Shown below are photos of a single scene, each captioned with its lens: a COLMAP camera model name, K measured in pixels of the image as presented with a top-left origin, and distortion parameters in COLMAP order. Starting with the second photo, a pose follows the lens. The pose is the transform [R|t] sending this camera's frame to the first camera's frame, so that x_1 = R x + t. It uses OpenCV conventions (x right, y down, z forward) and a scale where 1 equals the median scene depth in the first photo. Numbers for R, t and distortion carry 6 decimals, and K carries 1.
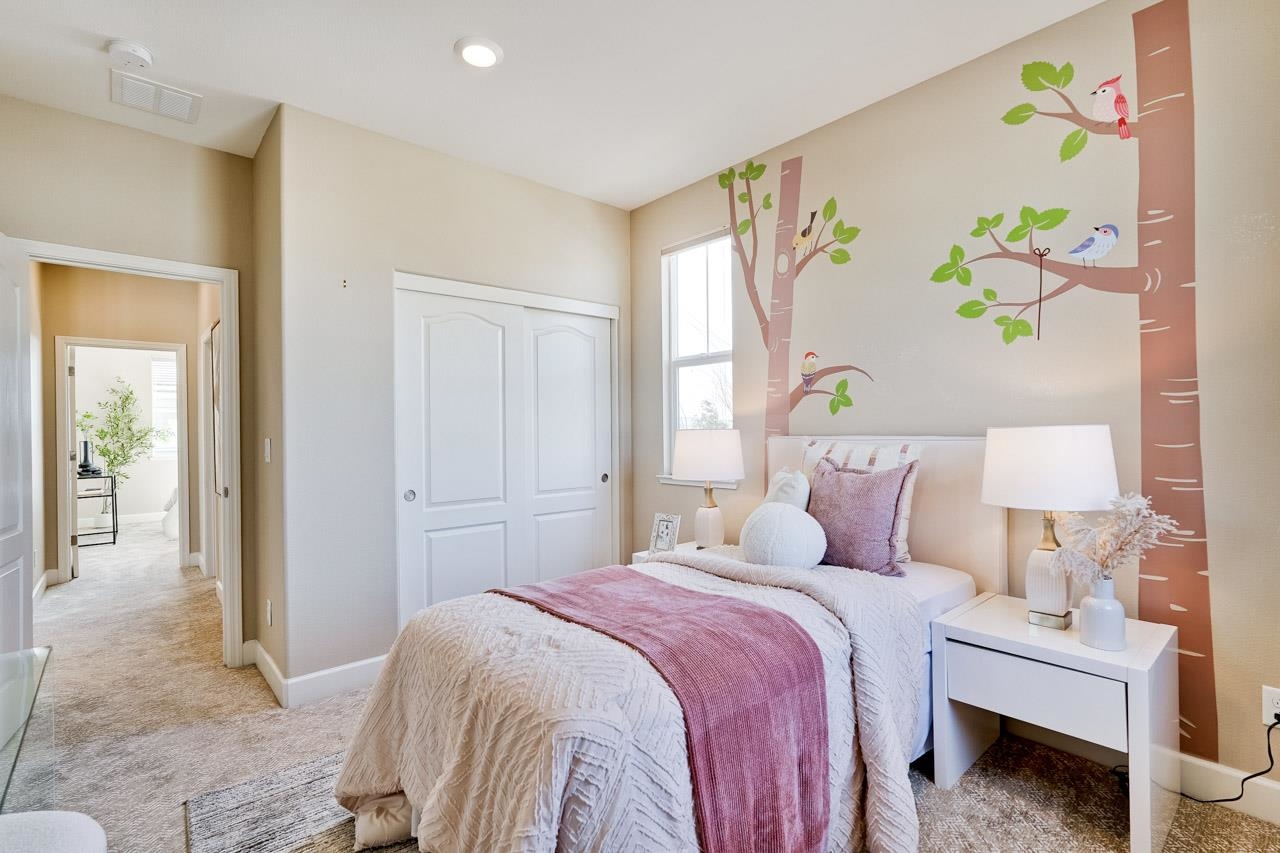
lens RADIAL K [[584.4, 0, 631.4], [0, 584.4, 434.4], [0, 0, 1]] dist [-0.001616, 0.000747]
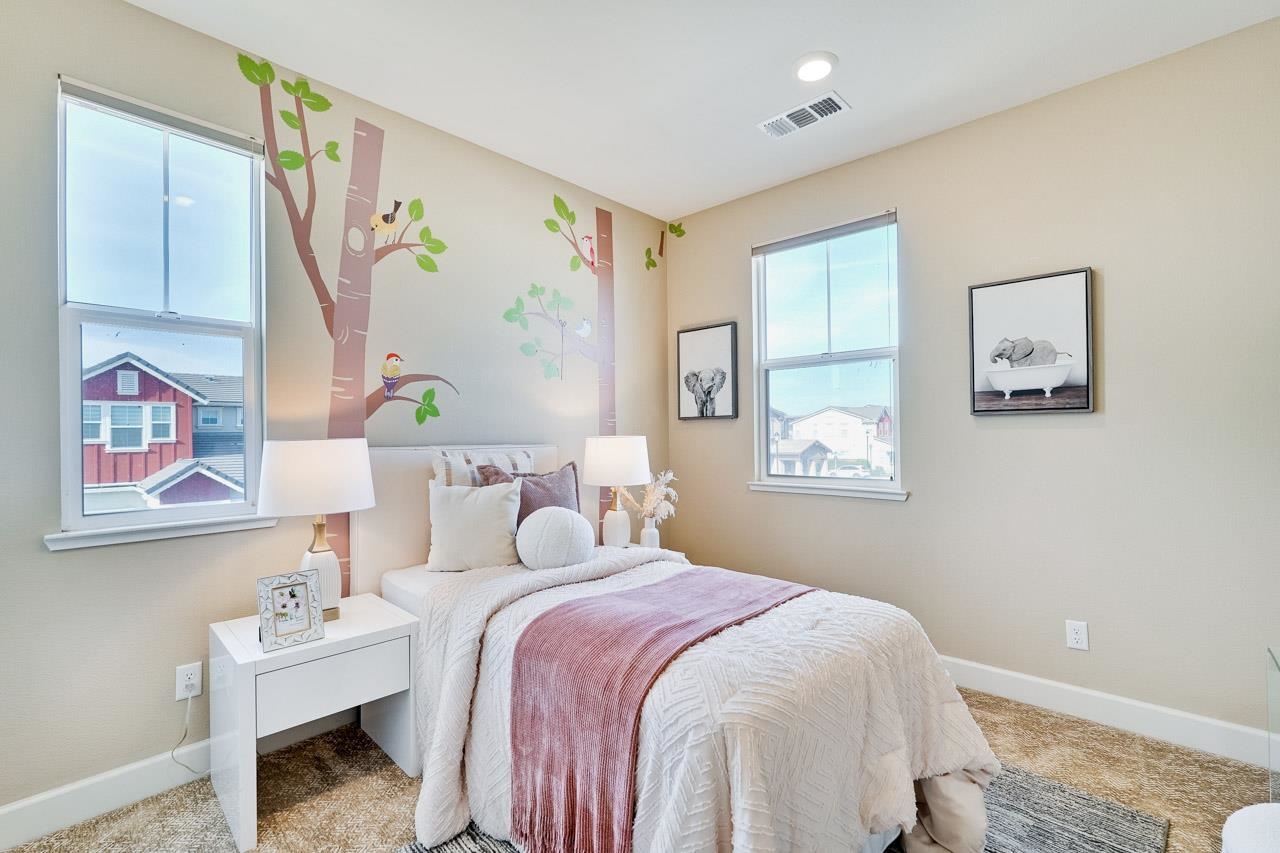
lens RADIAL K [[584.4, 0, 631.4], [0, 584.4, 434.4], [0, 0, 1]] dist [-0.001616, 0.000747]
pose [[-0.097603, 0.016814, 0.995083, -0.632987], [0.021980, 0.999650, -0.014735, 0.004600], [-0.994983, 0.020434, -0.097939, 0.742388]]
